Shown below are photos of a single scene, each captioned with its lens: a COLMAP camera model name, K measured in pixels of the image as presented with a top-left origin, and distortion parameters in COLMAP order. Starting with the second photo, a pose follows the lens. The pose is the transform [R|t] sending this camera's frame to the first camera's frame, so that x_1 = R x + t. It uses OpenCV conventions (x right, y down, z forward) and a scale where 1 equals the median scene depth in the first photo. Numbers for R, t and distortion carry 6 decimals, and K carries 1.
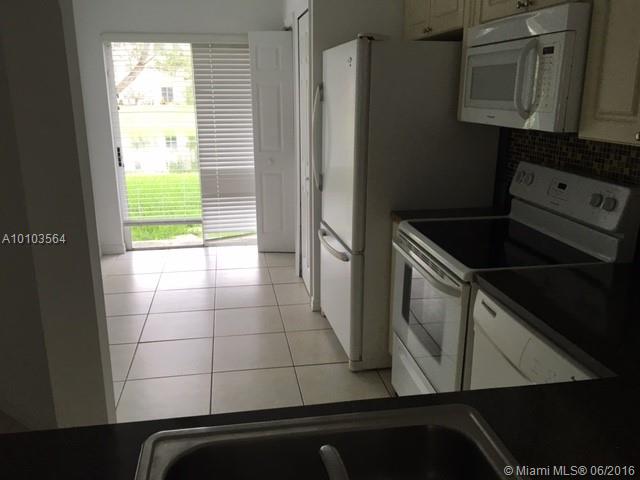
lens RADIAL K [[540.9, 0, 320.0], [0, 540.9, 240.0], [0, 0, 1]] dist [0.098343, -0.176004]
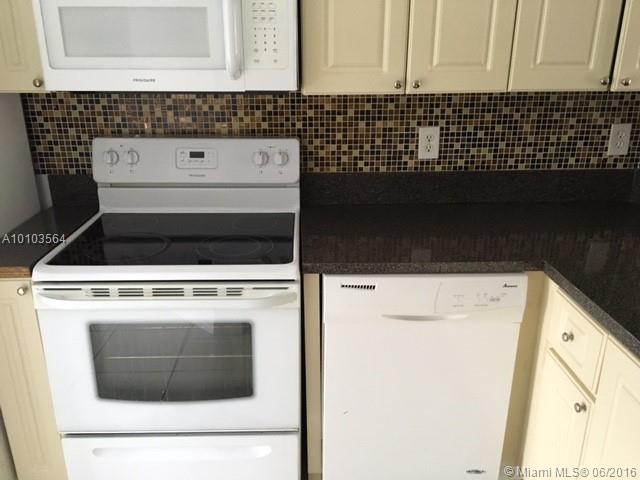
lens RADIAL K [[540.9, 0, 320.0], [0, 540.9, 240.0], [0, 0, 1]] dist [0.098343, -0.176004]
pose [[0.136627, -0.333400, 0.932833, -0.190851], [0.263464, 0.919978, 0.290218, -0.082229], [-0.954945, 0.206116, 0.213533, 0.303800]]
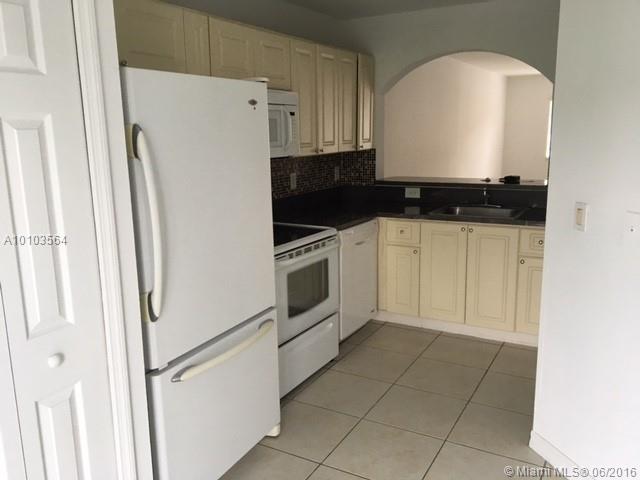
lens RADIAL K [[540.9, 0, 320.0], [0, 540.9, 240.0], [0, 0, 1]] dist [0.098343, -0.176004]
pose [[-0.777472, -0.110011, 0.619222, -0.332648], [0.183210, 0.902263, 0.390328, -0.249783], [-0.601641, 0.416916, -0.681329, 0.899653]]
